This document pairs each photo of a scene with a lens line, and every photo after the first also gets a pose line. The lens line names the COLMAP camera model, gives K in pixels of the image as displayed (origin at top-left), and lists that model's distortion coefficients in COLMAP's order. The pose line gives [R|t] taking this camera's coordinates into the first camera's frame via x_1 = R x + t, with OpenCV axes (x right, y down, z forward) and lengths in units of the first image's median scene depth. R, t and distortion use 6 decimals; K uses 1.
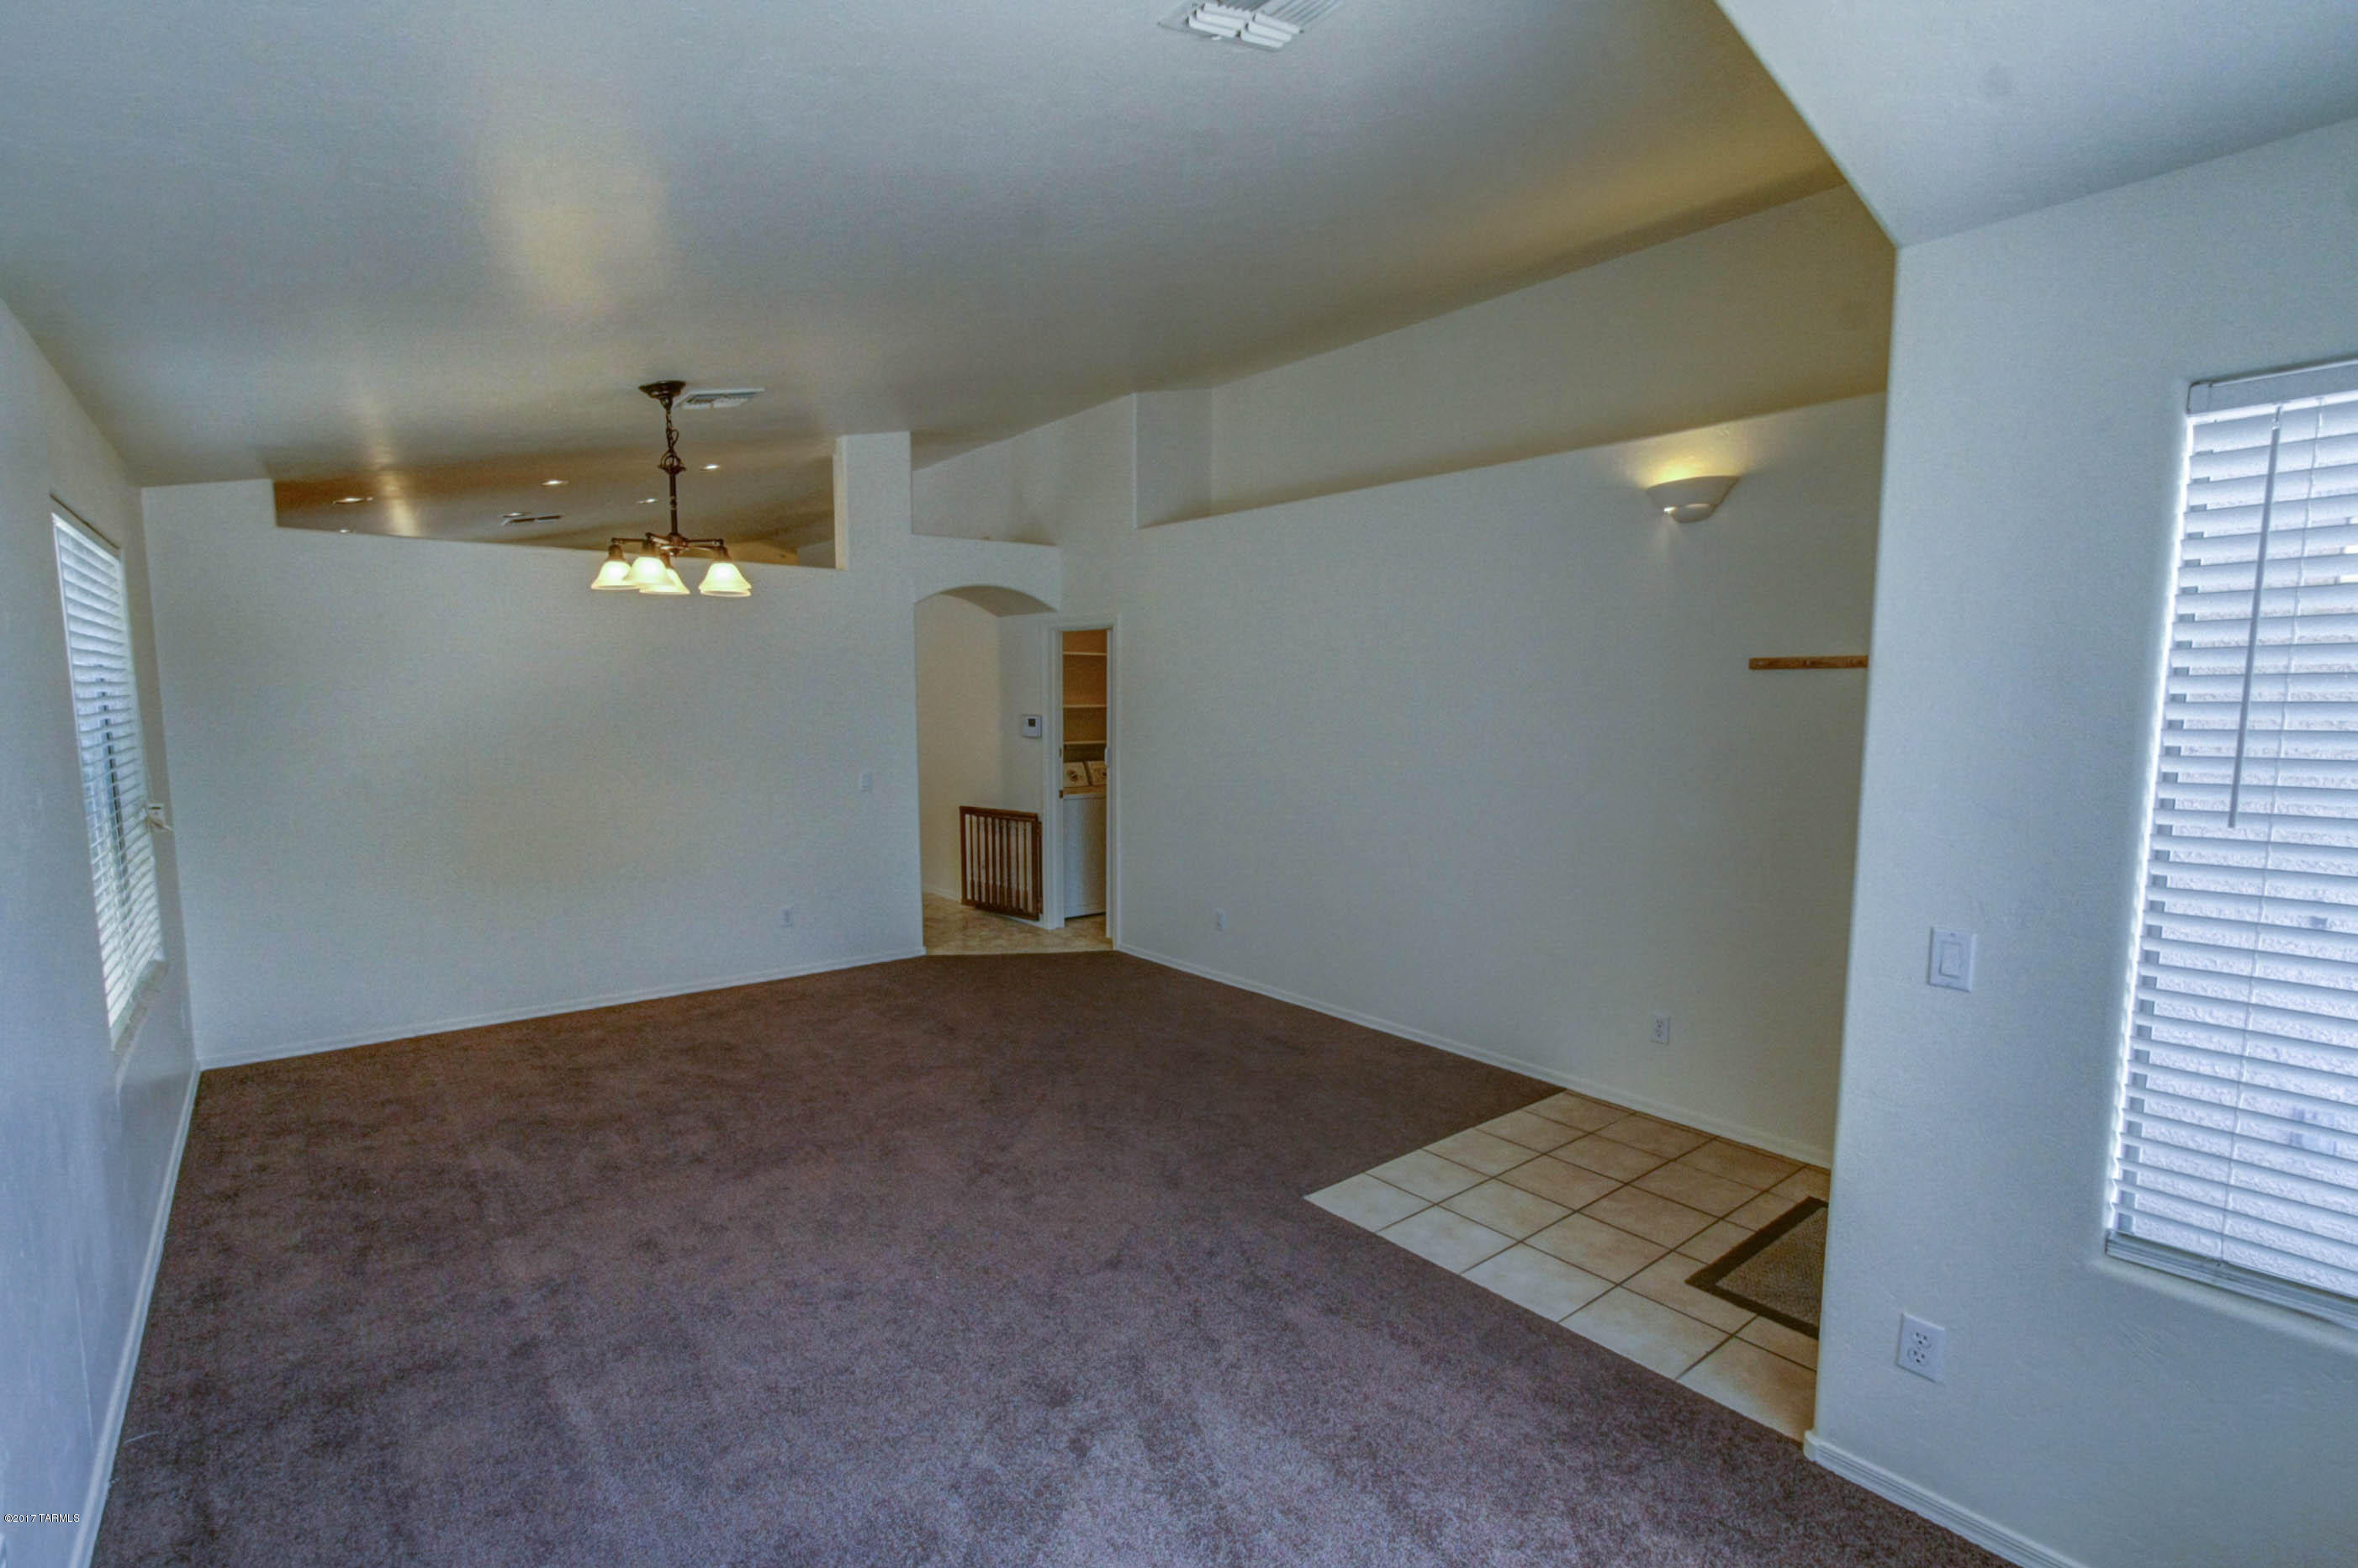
lens RADIAL K [[1087.6, 0, 1178.1], [0, 1087.6, 798.0], [0, 0, 1]] dist [-0.027402, 0.023691]
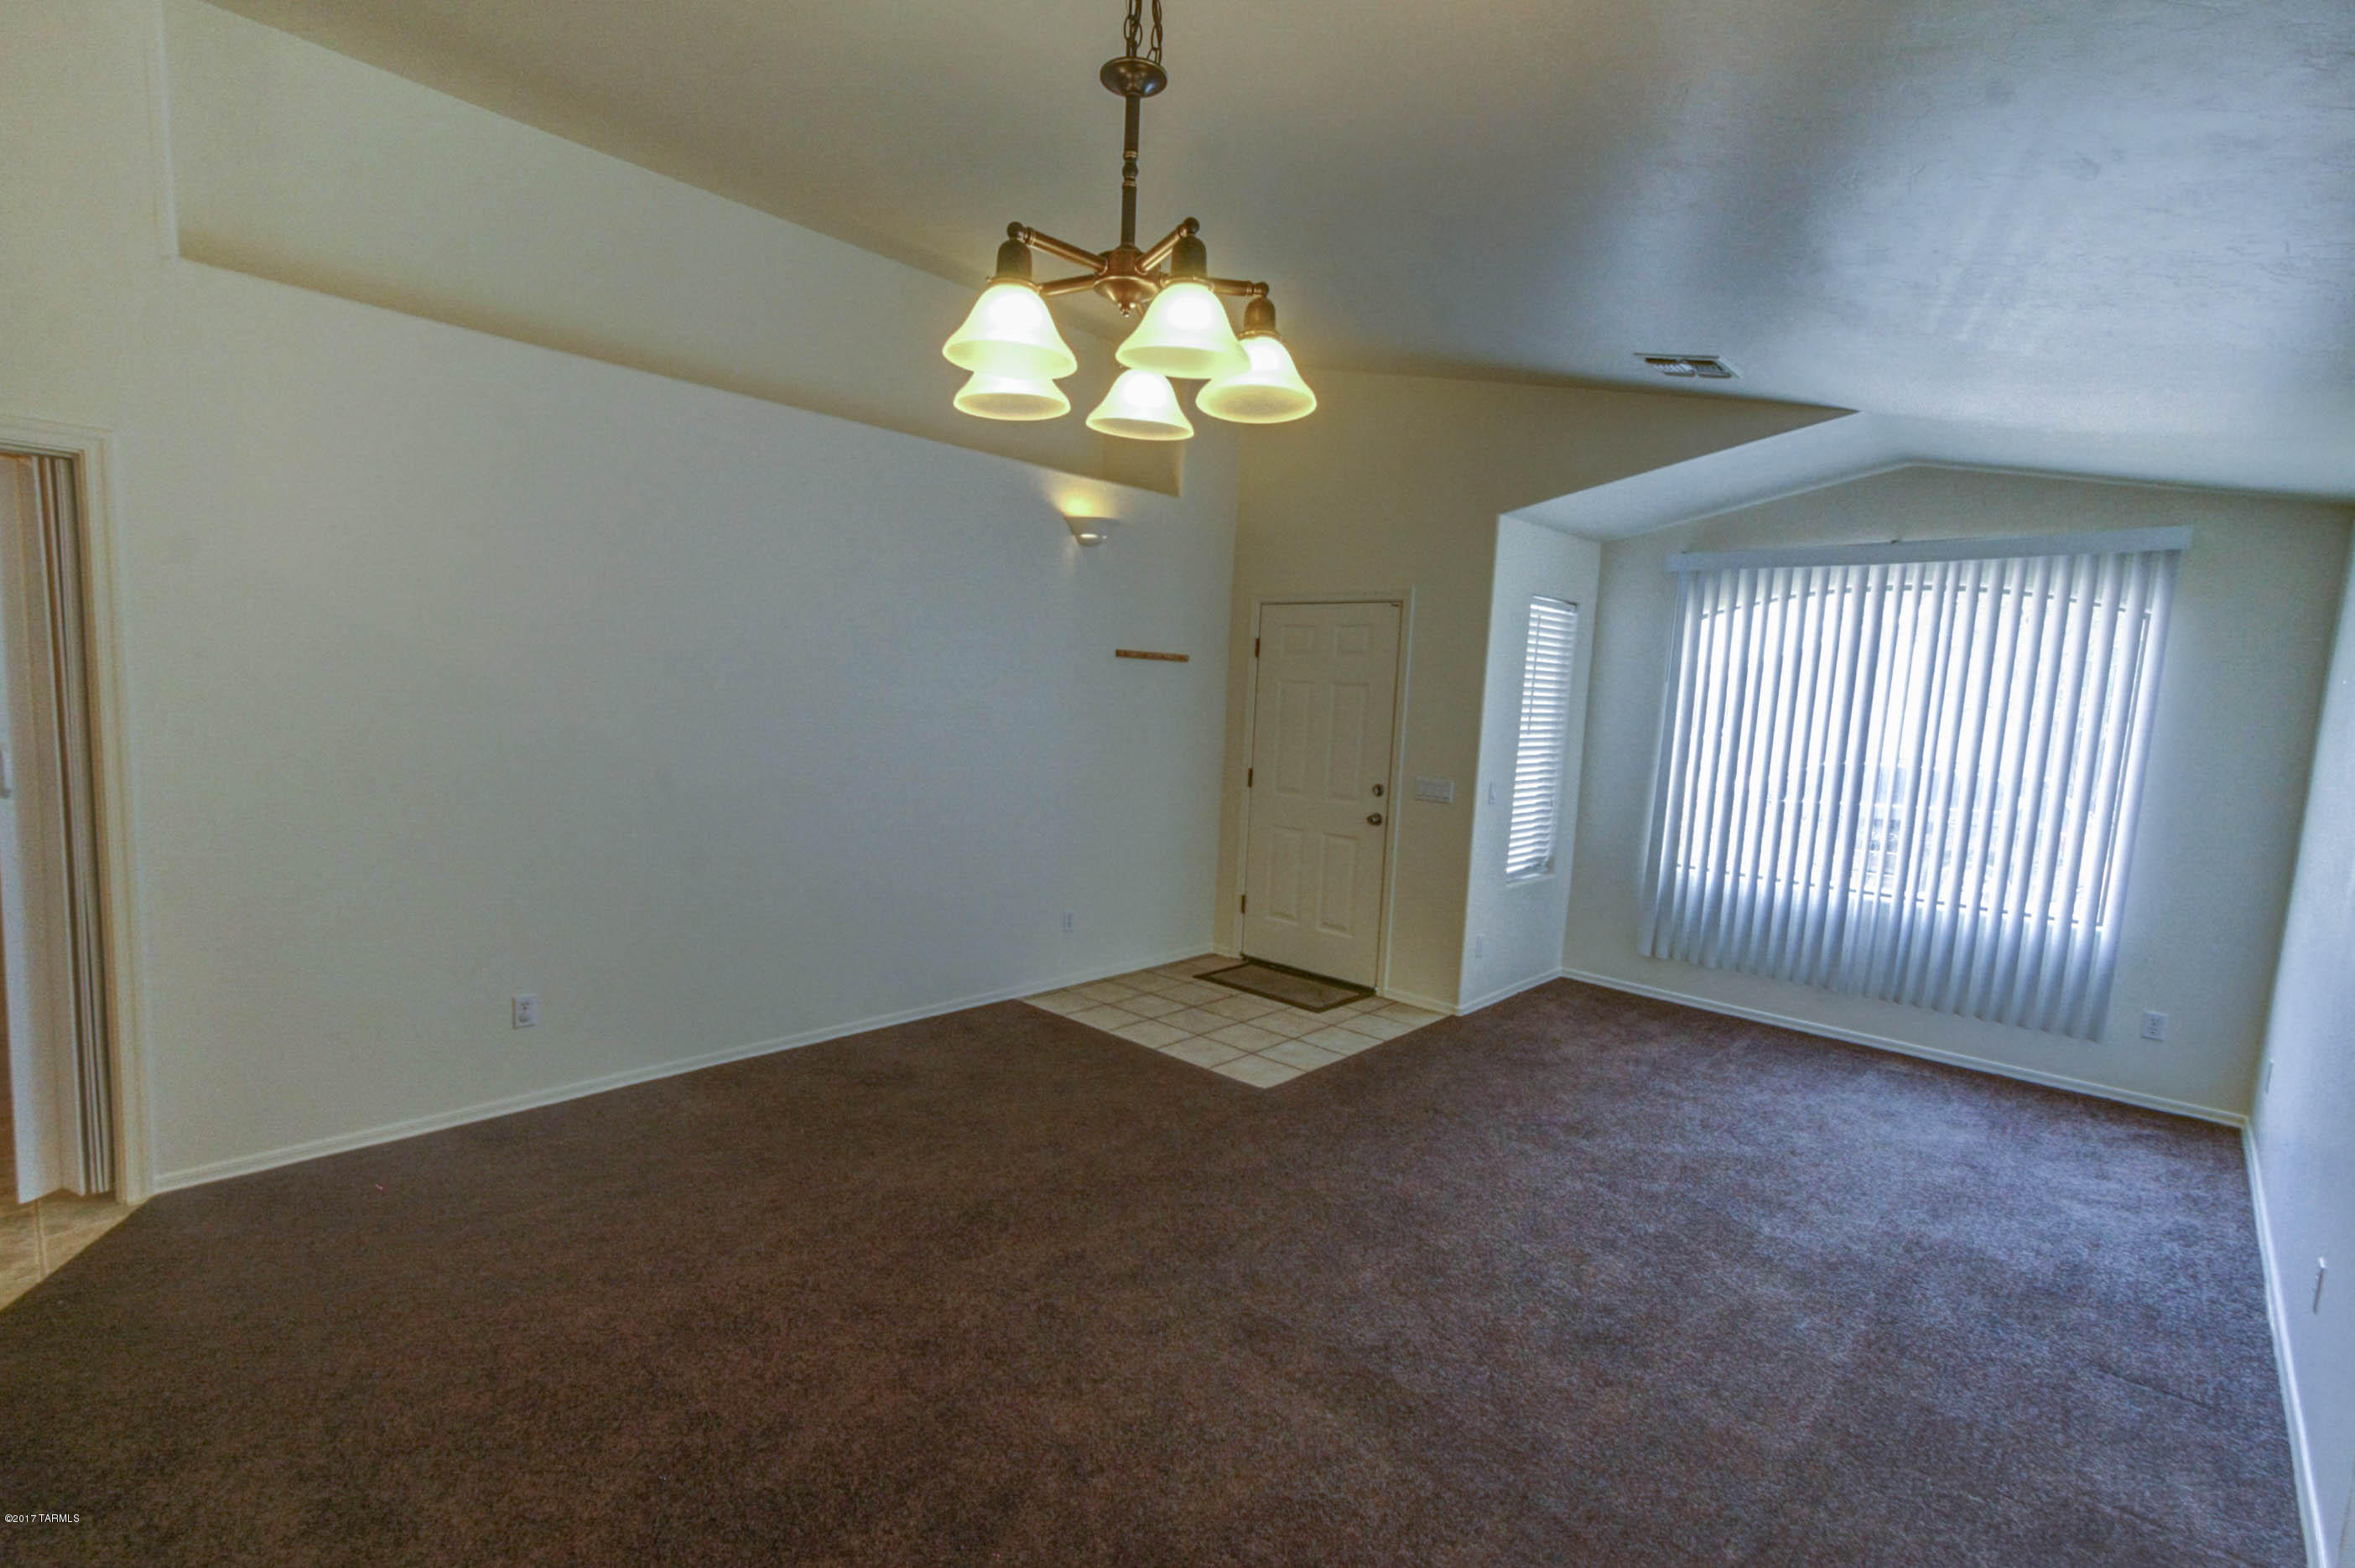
lens RADIAL K [[1089.6, 0, 1168.9], [0, 1089.6, 793.3], [0, 0, 1]] dist [-0.001522, -0.000488]
pose [[-0.139151, -0.113605, 0.983733, -1.064825], [0.042481, 0.991798, 0.120546, -0.122416], [-0.989360, 0.058564, -0.133183, 1.263692]]
